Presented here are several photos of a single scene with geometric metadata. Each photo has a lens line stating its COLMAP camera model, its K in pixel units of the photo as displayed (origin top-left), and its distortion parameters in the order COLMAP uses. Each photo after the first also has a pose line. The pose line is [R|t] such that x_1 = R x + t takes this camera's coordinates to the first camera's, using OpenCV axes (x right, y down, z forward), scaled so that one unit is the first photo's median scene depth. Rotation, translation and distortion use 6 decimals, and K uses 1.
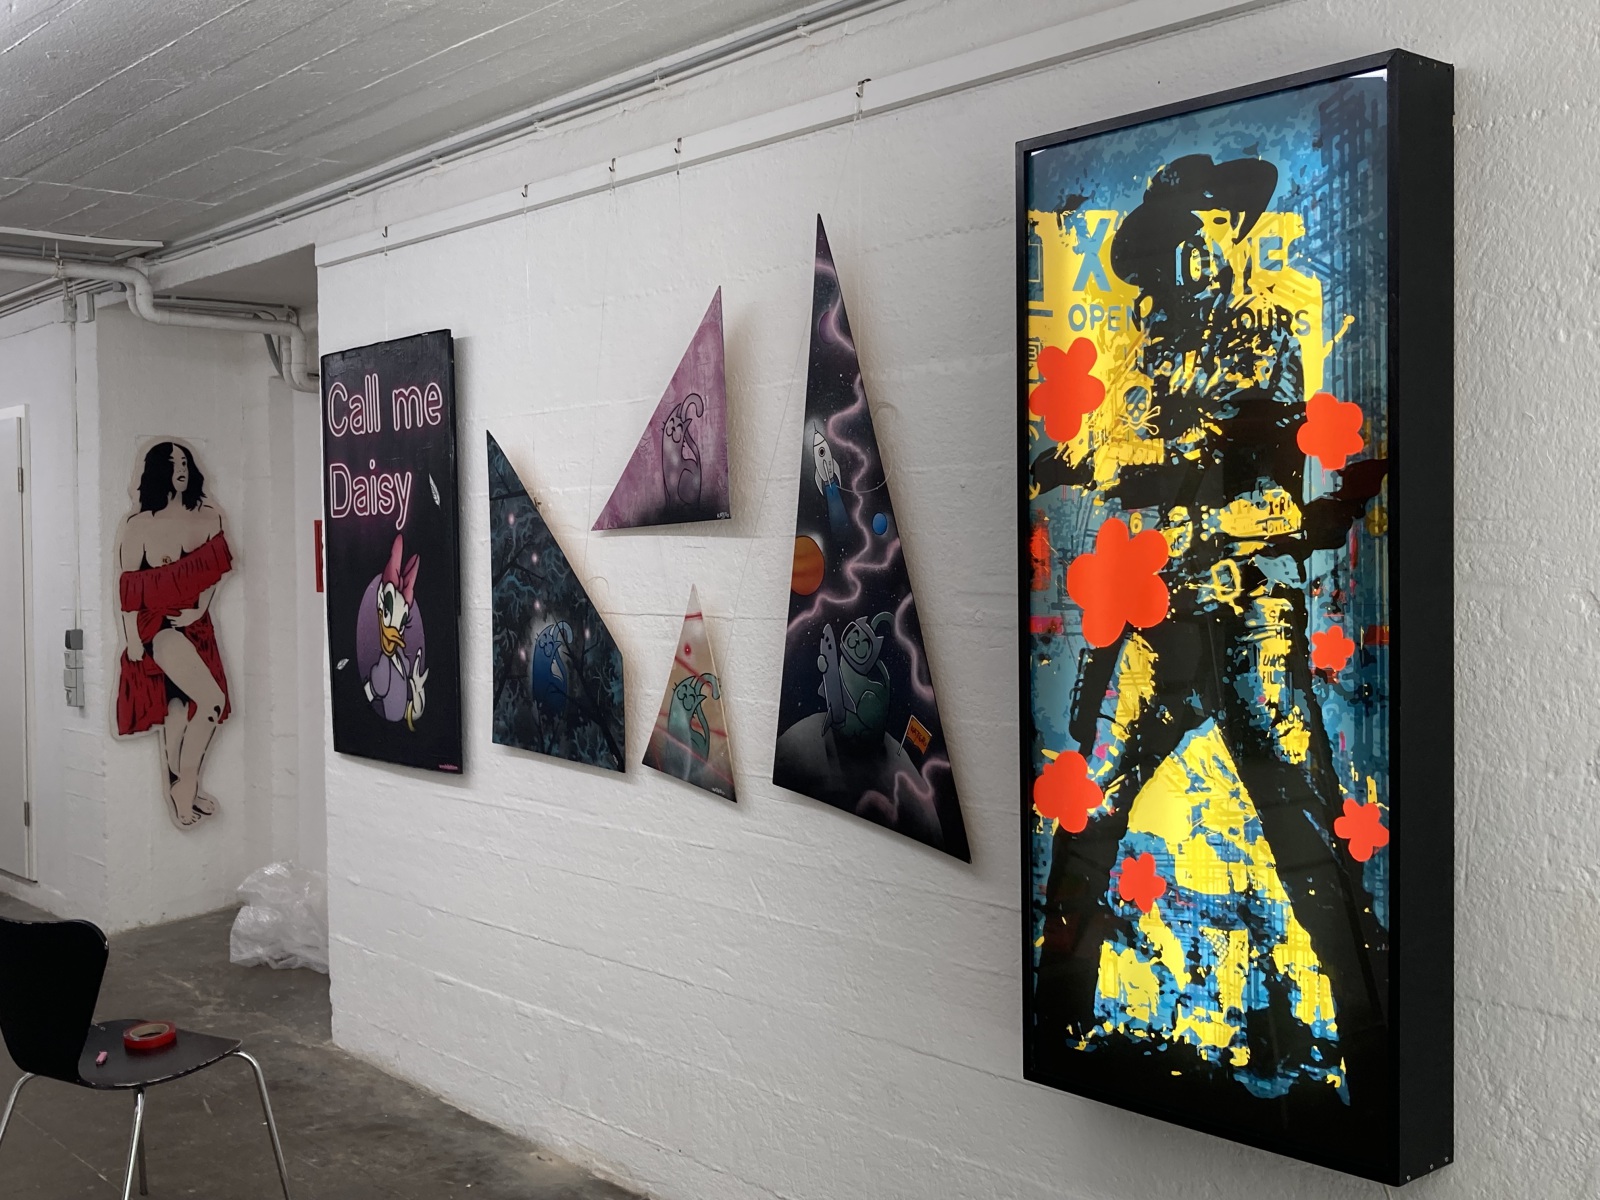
lens RADIAL K [[1778.7, 0, 804.1], [0, 1778.7, 605.4], [0, 0, 1]] dist [-0.022043, 0.000000]
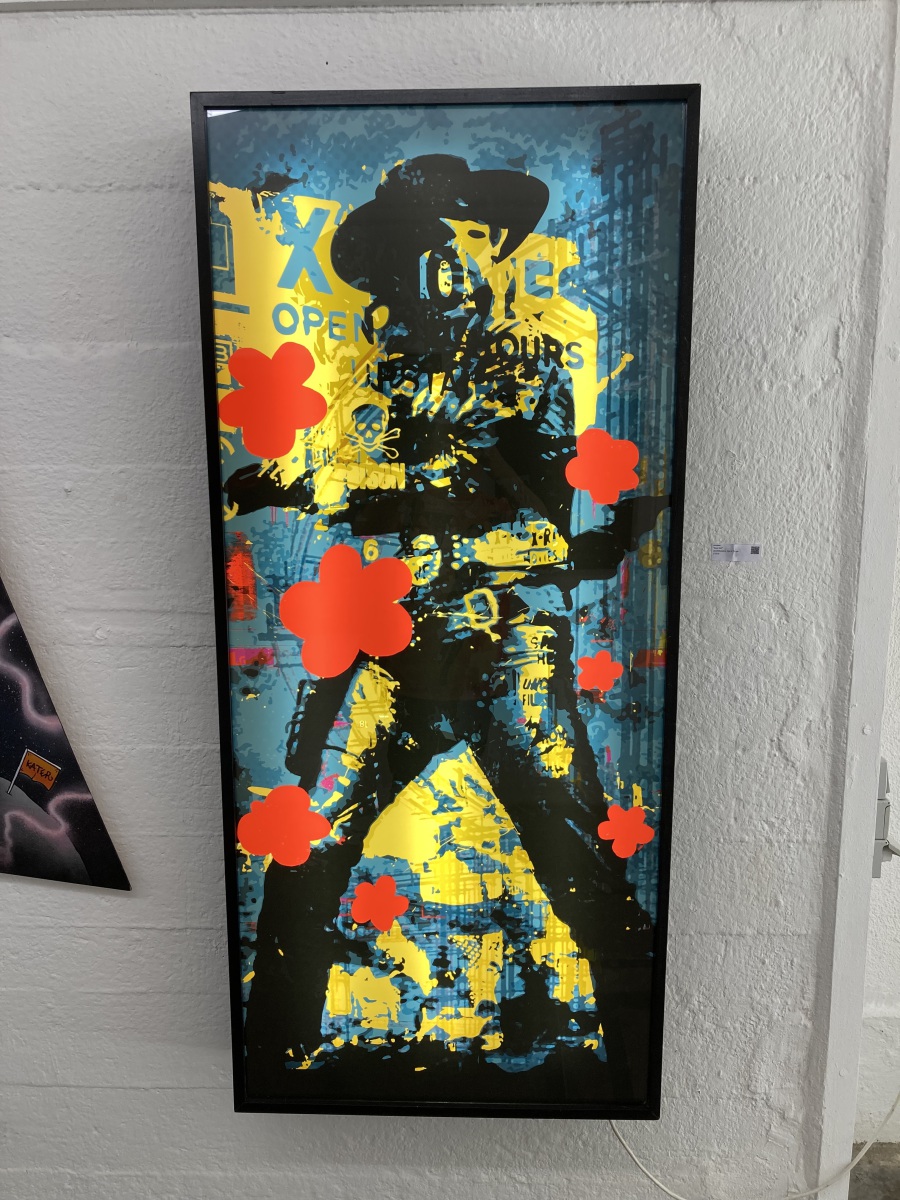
lens RADIAL K [[988.1, 0, 452.1], [0, 988.1, 587.6], [0, 0, 1]] dist [0.021898, -0.036068]
pose [[0.676329, -0.113610, 0.727786, -0.178617], [0.014486, 0.989894, 0.141065, -0.104896], [-0.736458, -0.084864, 0.671140, 0.638291]]
